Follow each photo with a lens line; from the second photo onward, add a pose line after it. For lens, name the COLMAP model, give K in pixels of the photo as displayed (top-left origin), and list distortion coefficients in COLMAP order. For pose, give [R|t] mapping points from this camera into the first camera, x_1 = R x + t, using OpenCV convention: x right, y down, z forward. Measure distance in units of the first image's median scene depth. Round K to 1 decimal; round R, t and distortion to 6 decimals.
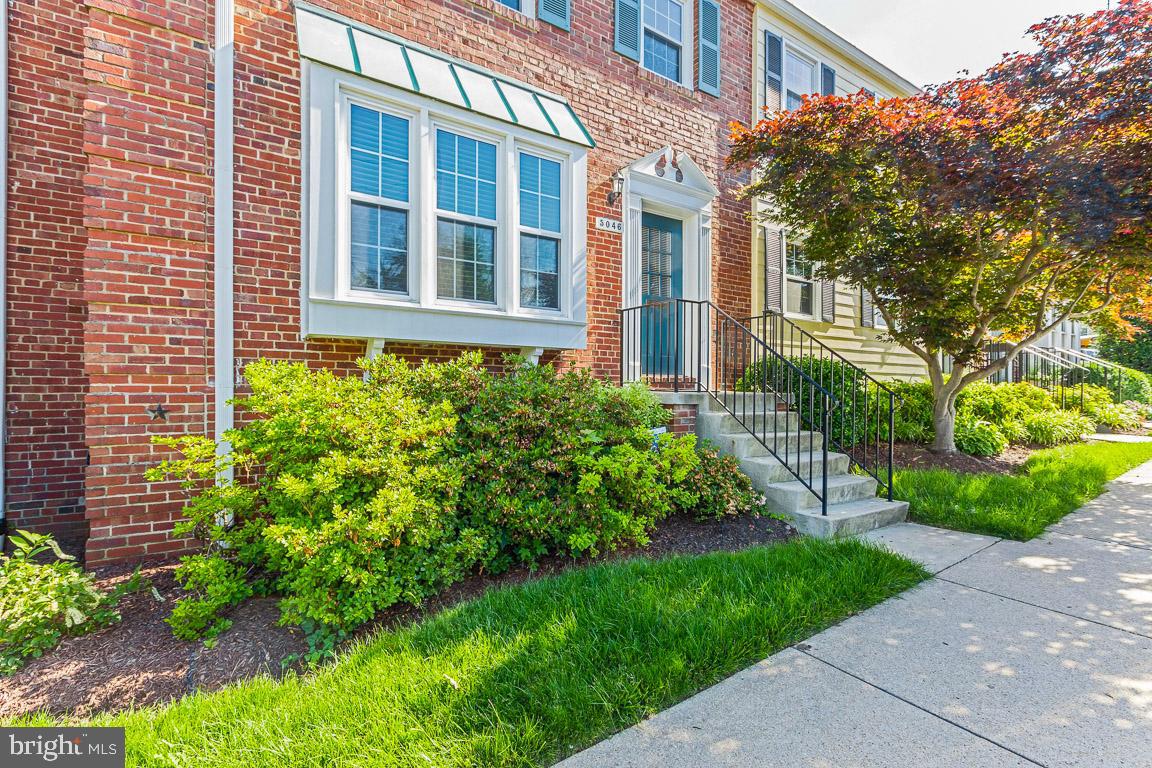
lens RADIAL K [[523.7, 0, 577.5], [0, 523.7, 391.3], [0, 0, 1]] dist [0.002291, 0.000352]
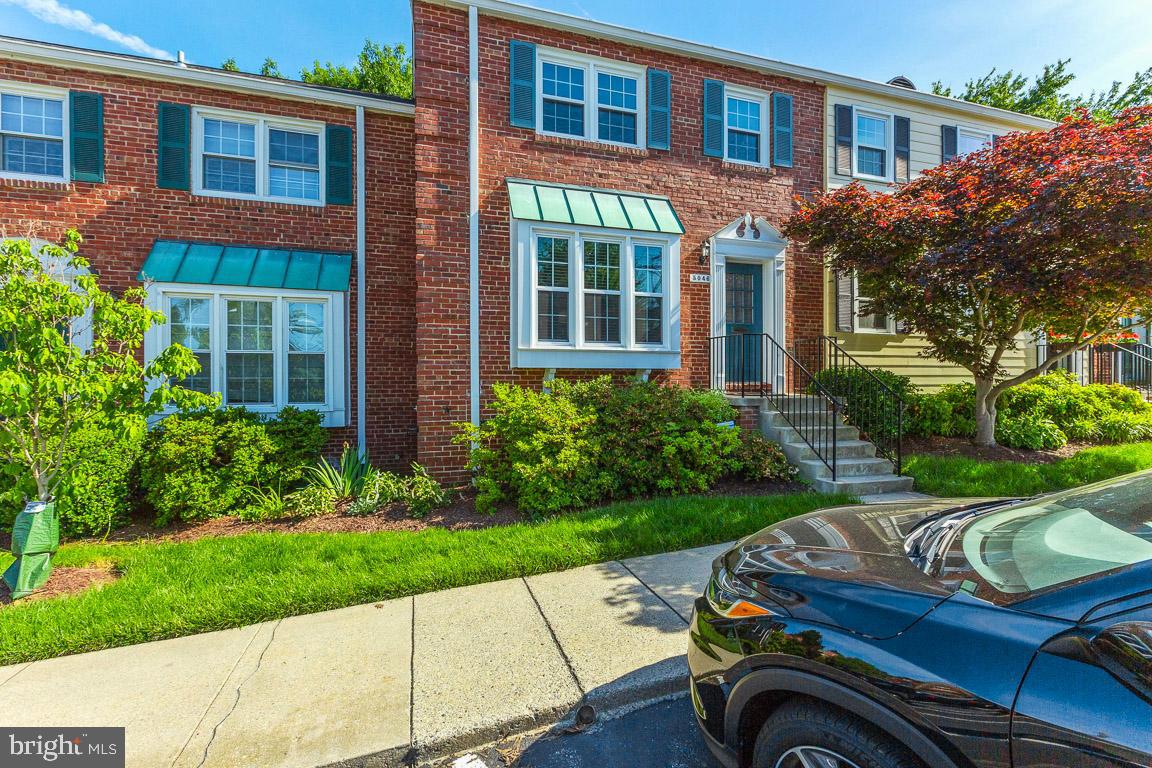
lens RADIAL K [[513.2, 0, 566.4], [0, 513.2, 377.0], [0, 0, 1]] dist [0.002420, 0.000606]
pose [[0.960990, -0.008313, -0.276460, 0.132122], [0.005290, 0.999918, -0.011677, -0.049094], [0.276534, 0.009759, 0.960955, -0.610065]]
